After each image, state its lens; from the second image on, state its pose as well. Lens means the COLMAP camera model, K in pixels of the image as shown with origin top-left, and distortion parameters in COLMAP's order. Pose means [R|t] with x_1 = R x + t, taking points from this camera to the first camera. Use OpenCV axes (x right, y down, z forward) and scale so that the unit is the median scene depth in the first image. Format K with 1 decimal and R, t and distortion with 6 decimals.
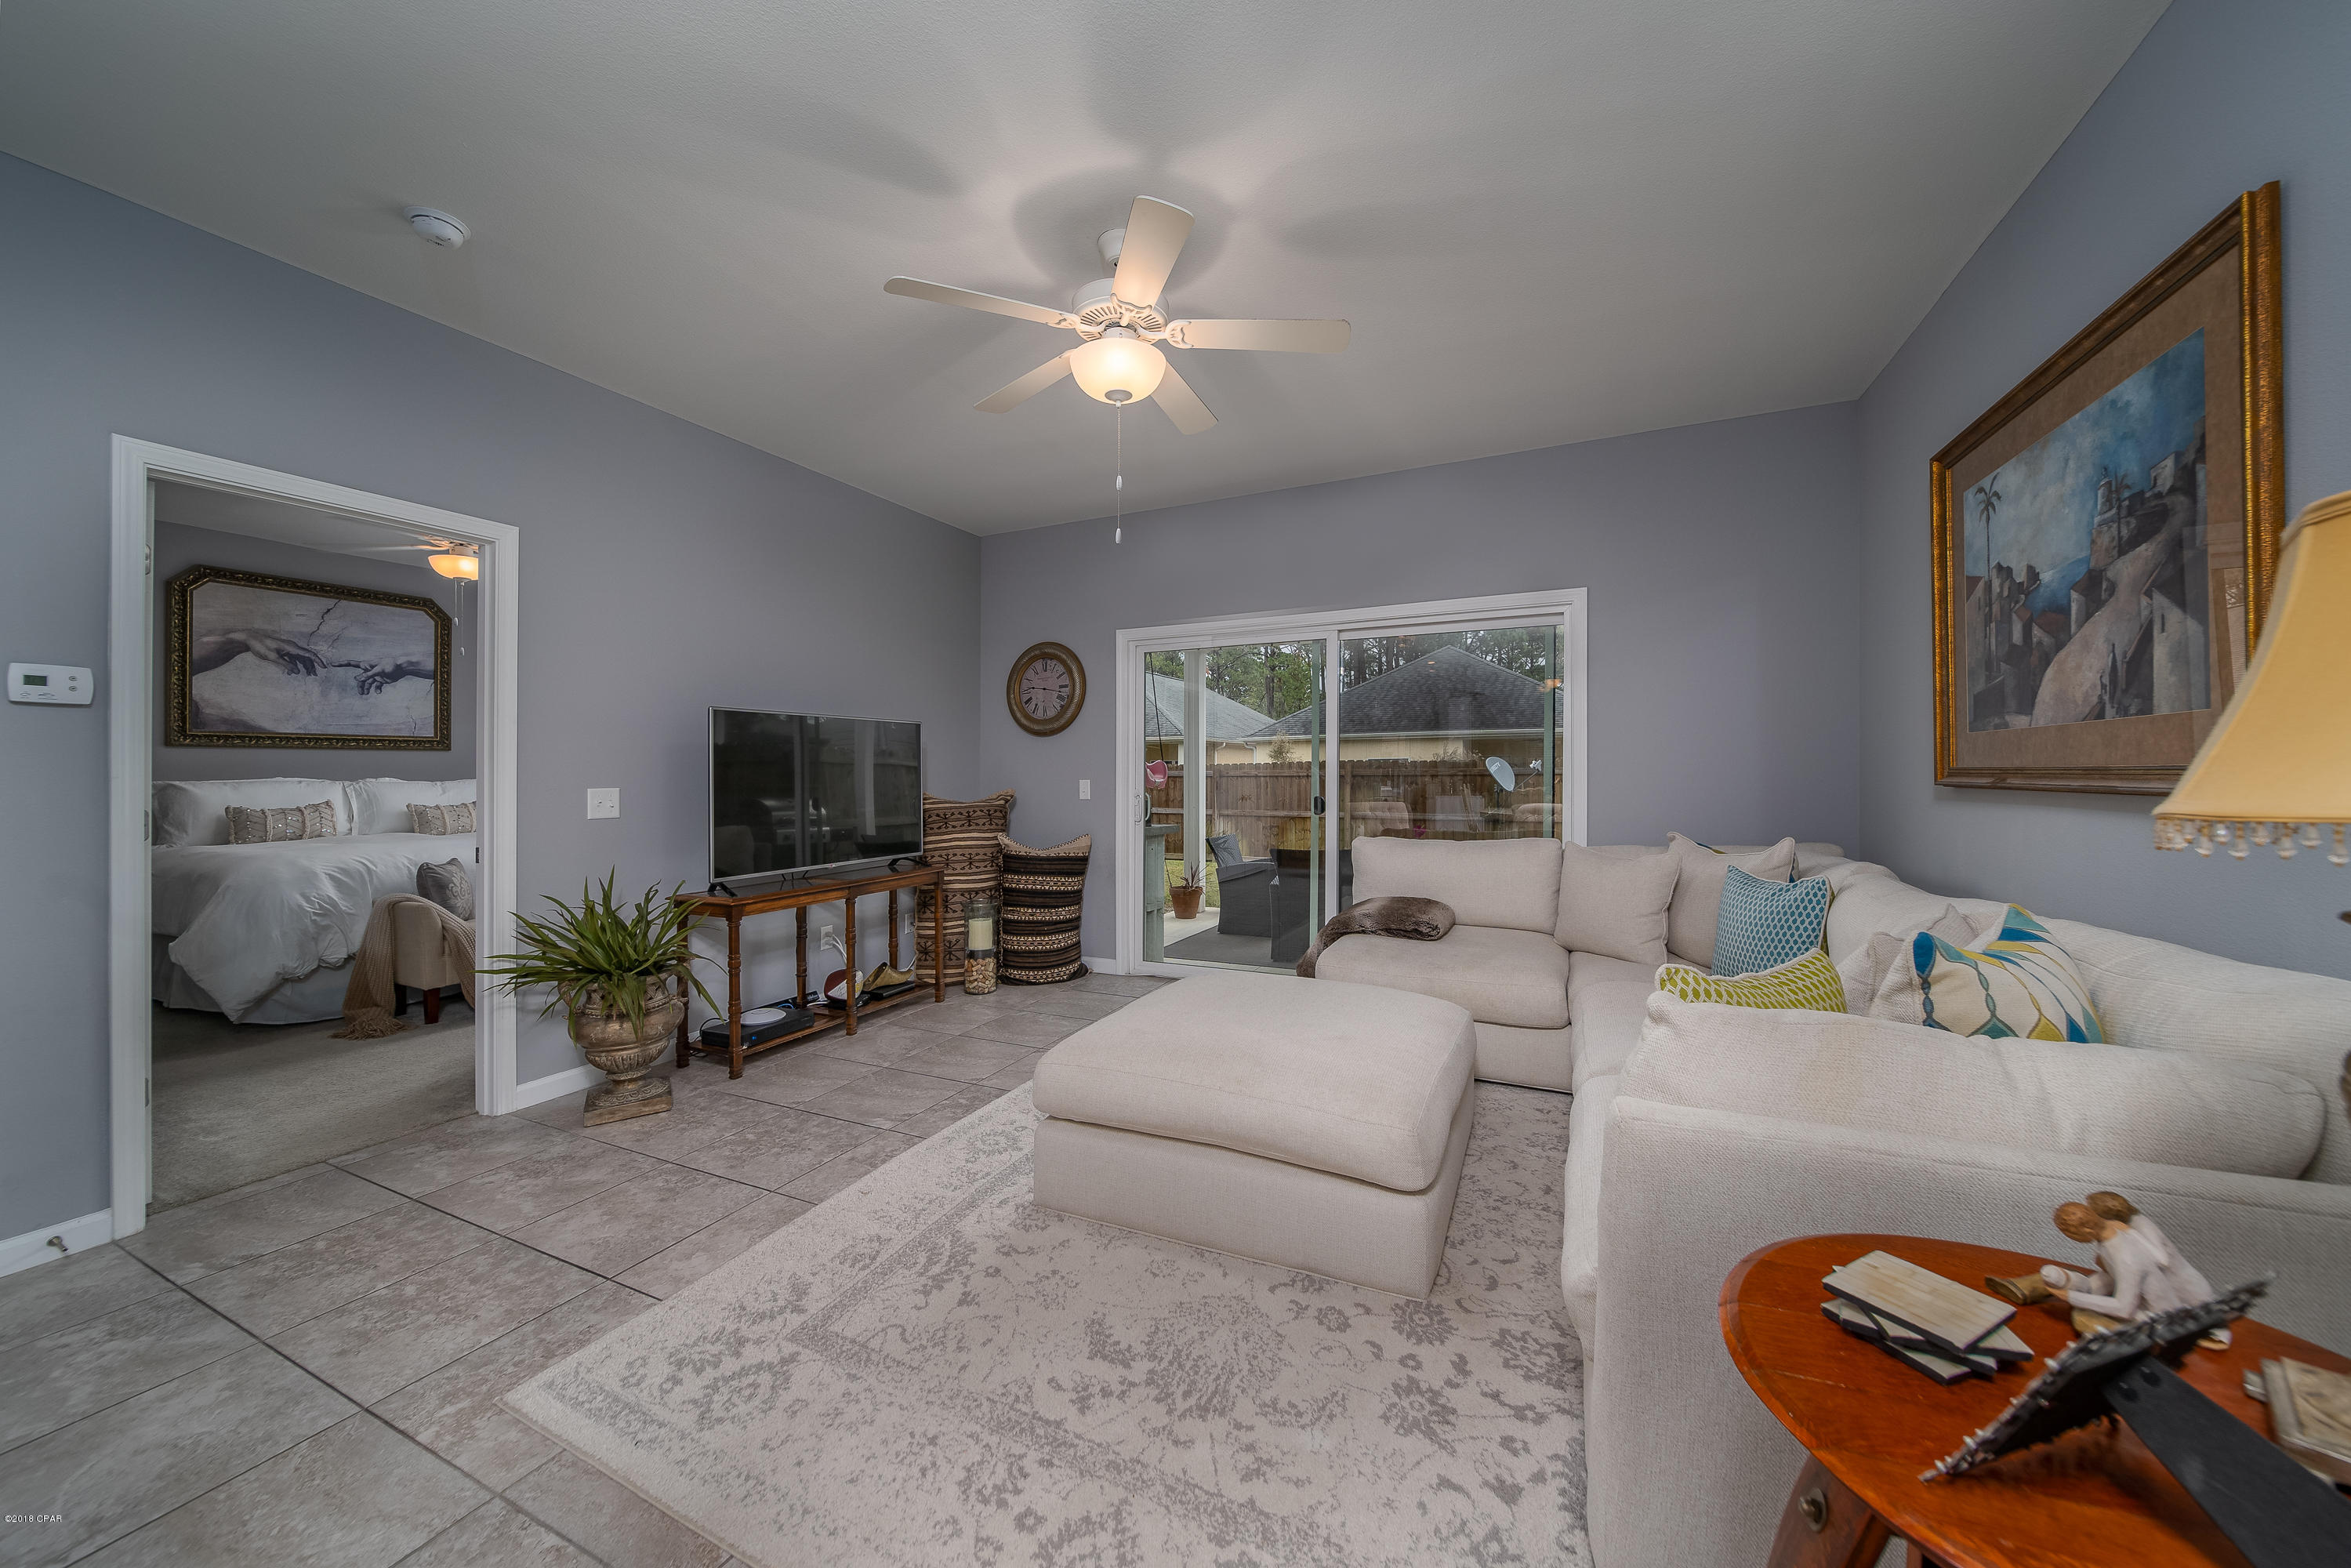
lens RADIAL K [[840.3, 0, 1180.4], [0, 840.3, 773.3], [0, 0, 1]] dist [-0.007127, -0.000247]
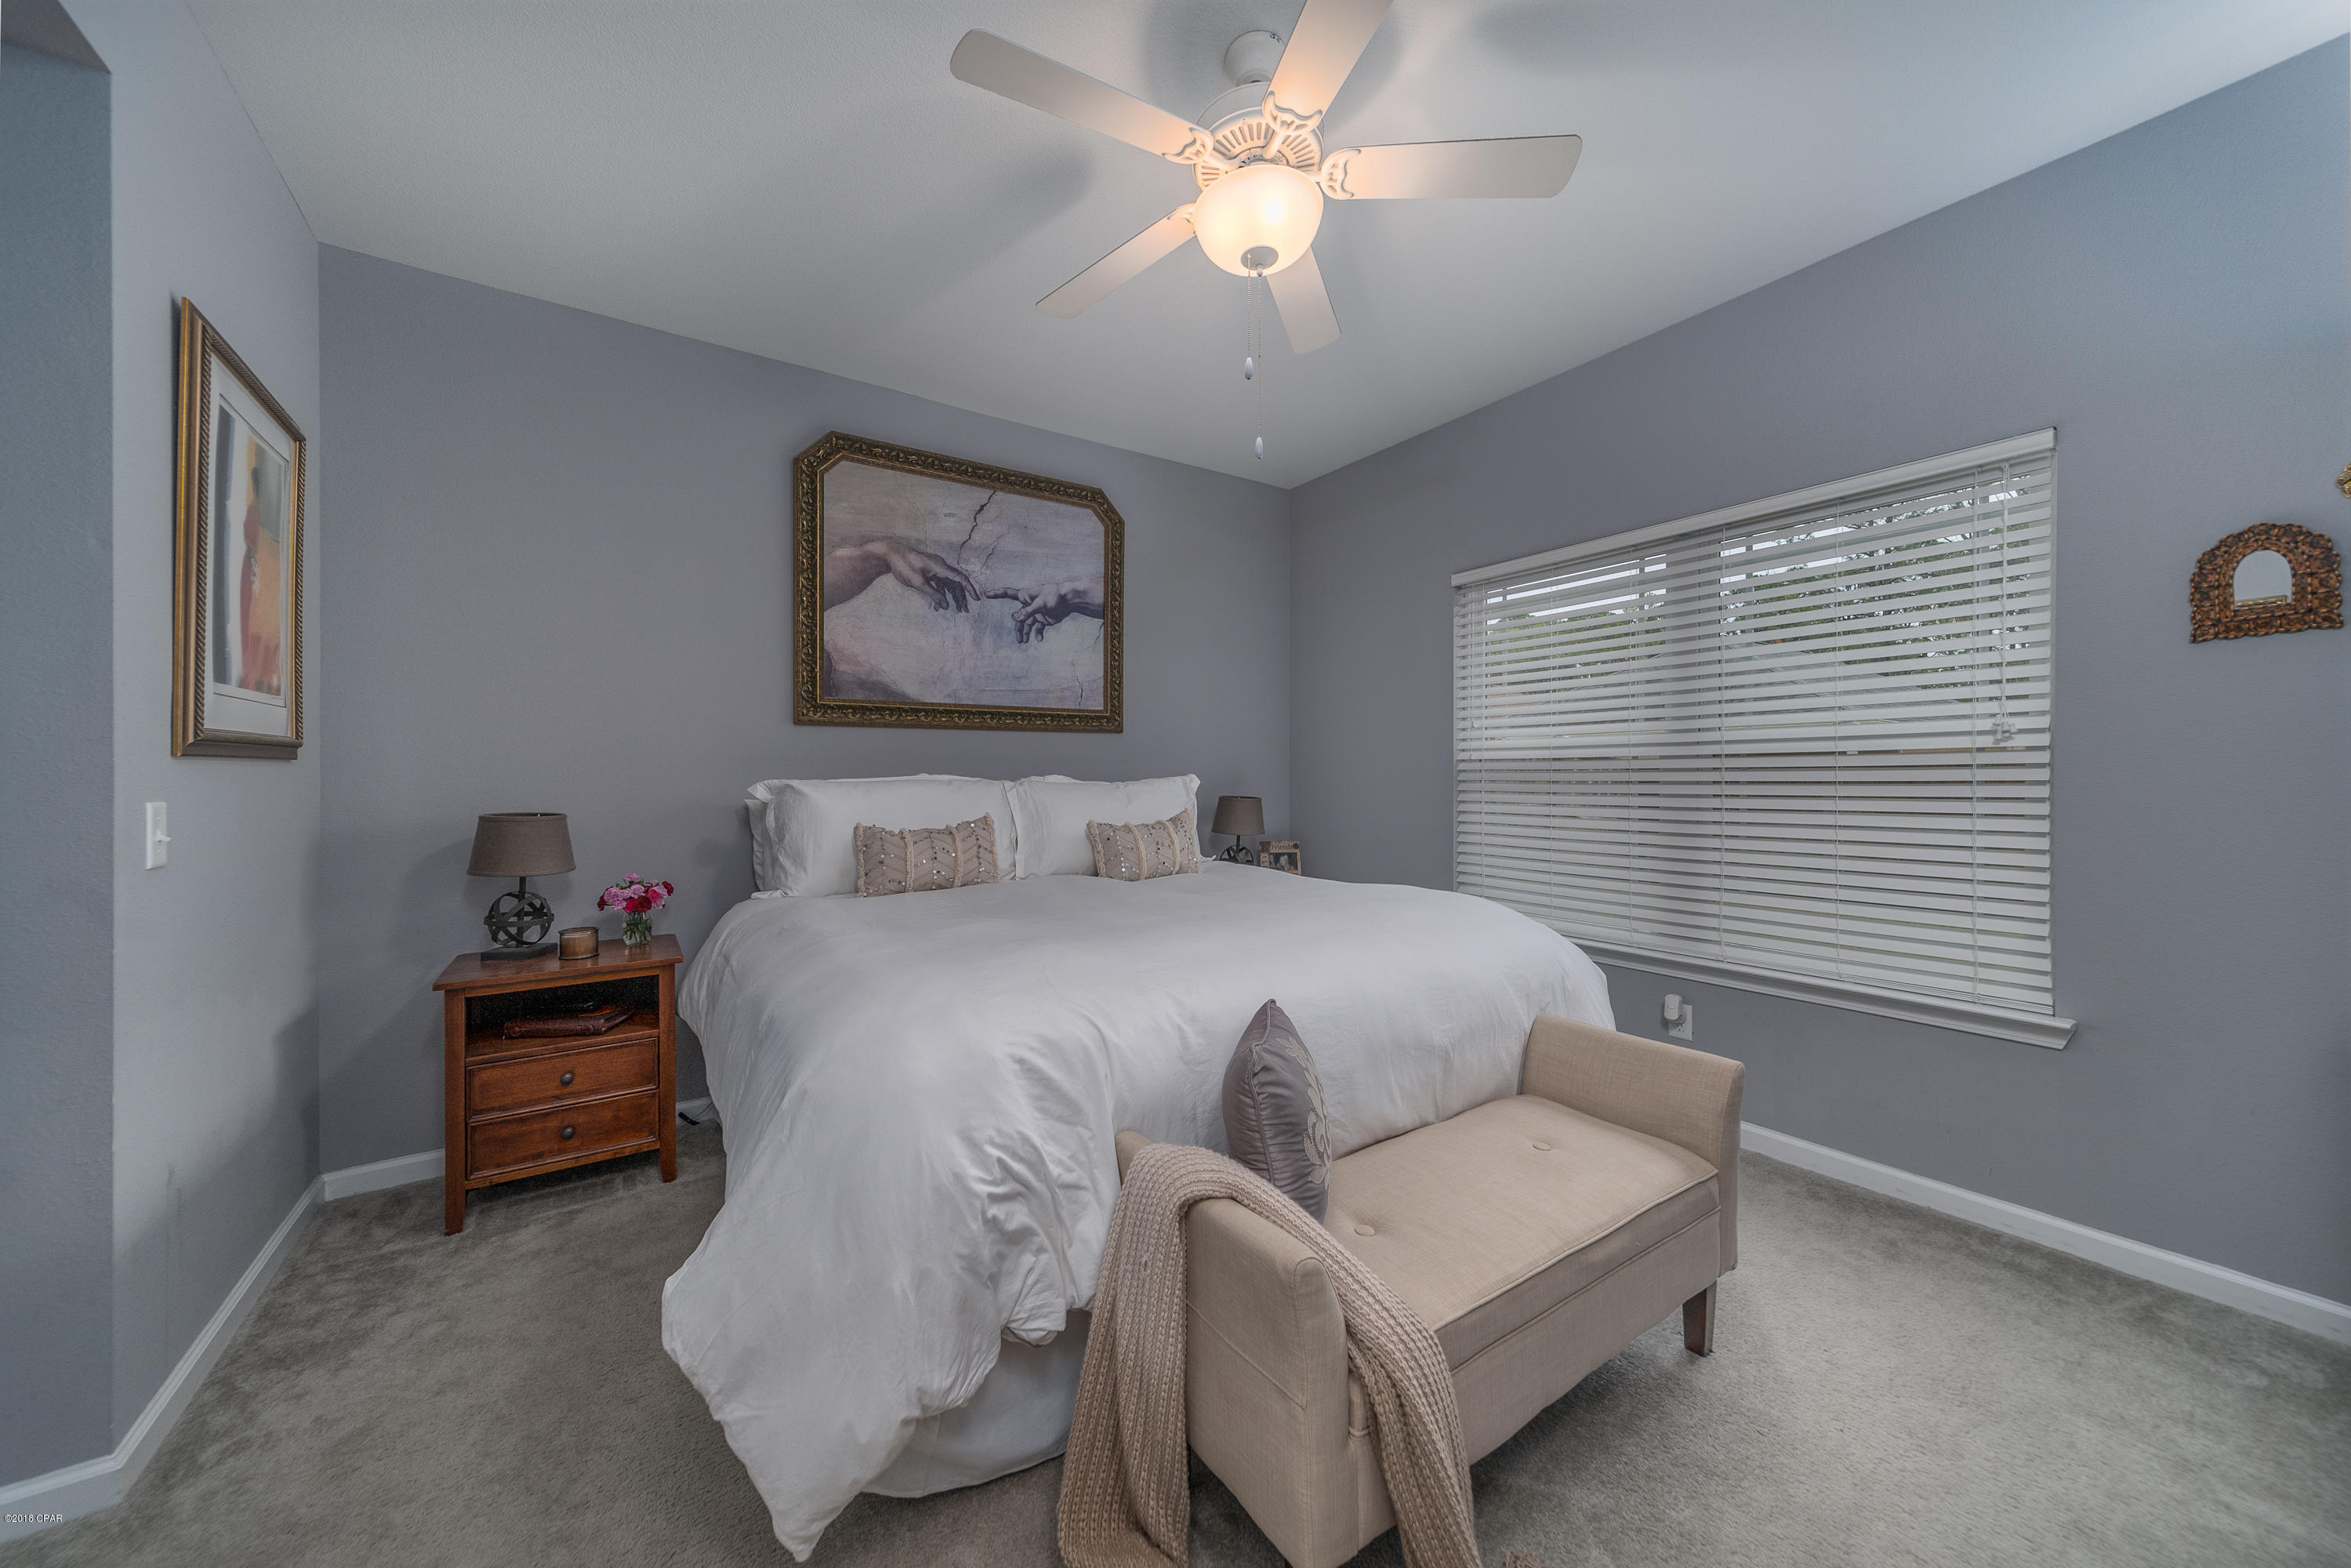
lens RADIAL K [[840.3, 0, 1180.4], [0, 840.3, 773.3], [0, 0, 1]] dist [-0.007127, -0.000247]
pose [[0.858409, -0.004494, -0.512946, -0.801439], [0.002759, 0.999988, -0.004145, 0.009494], [0.512958, 0.002143, 0.858411, 0.751549]]
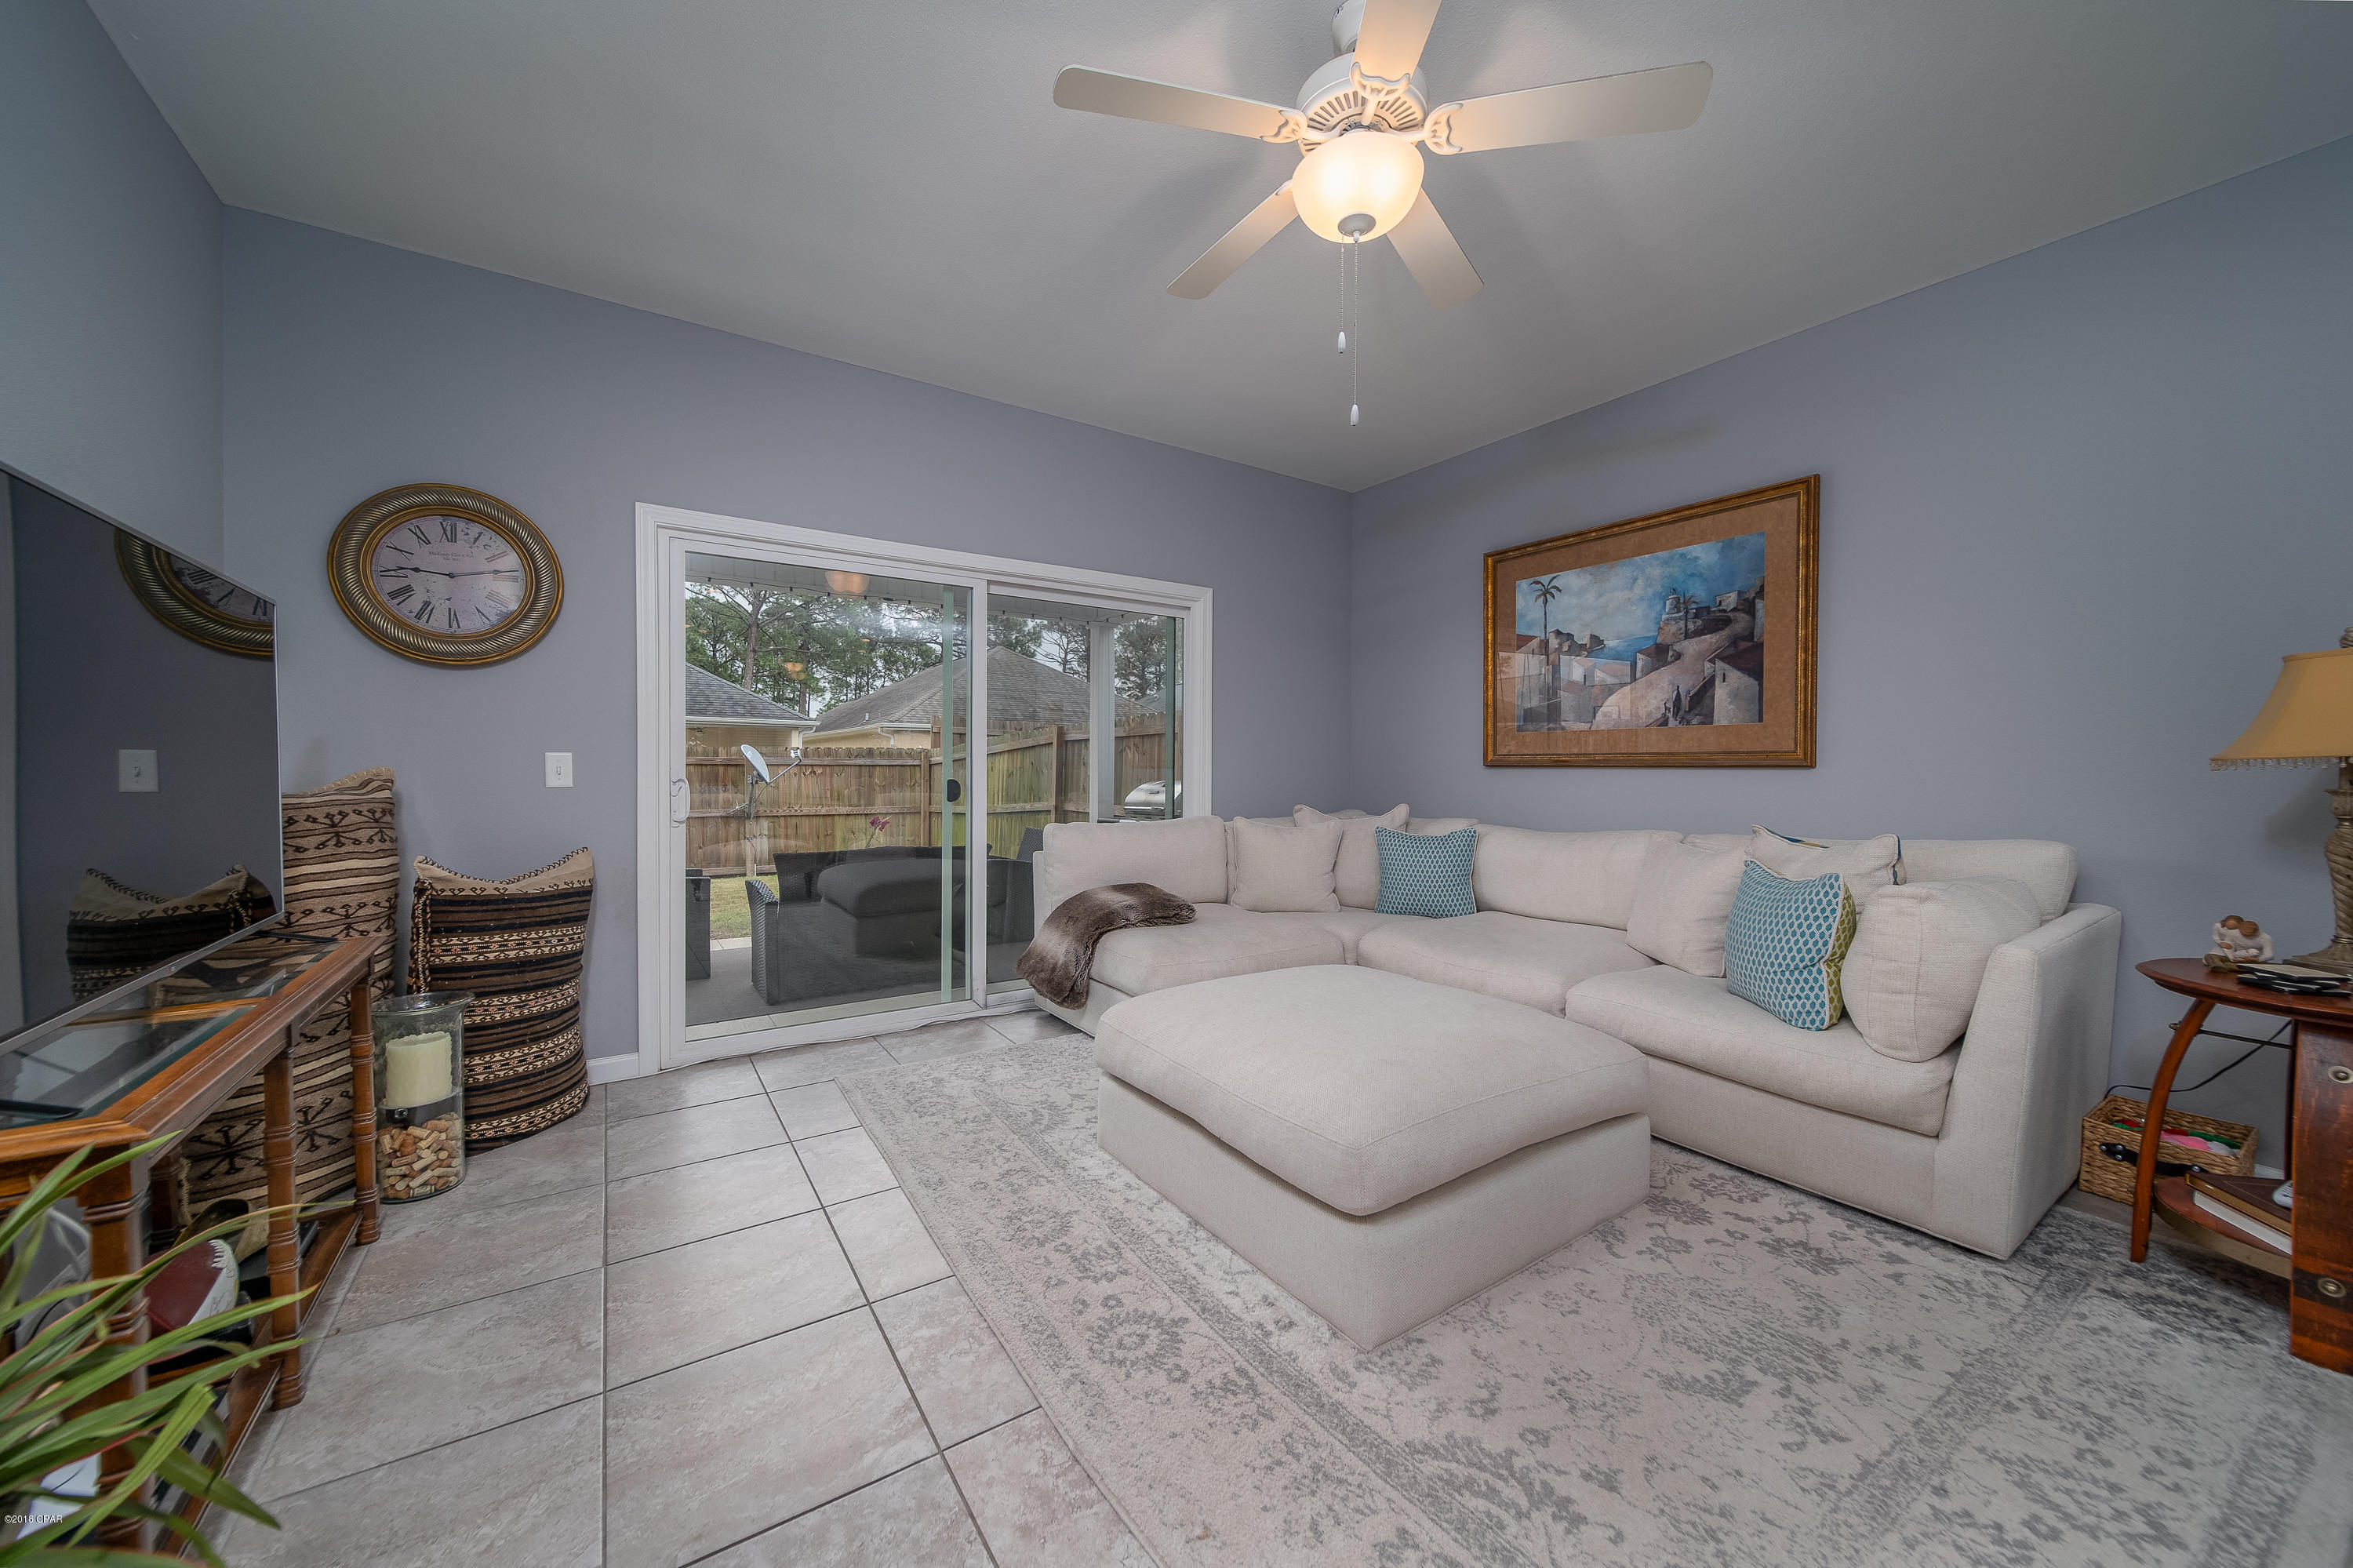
lens RADIAL K [[844.8, 0, 1176.5], [0, 844.8, 784.0], [0, 0, 1]] dist [-0.004067, -0.000262]
pose [[0.519101, -0.004049, 0.854704, -0.399654], [-0.009368, 0.999902, 0.010426, 0.020190], [-0.854662, -0.013419, 0.519012, 0.368779]]
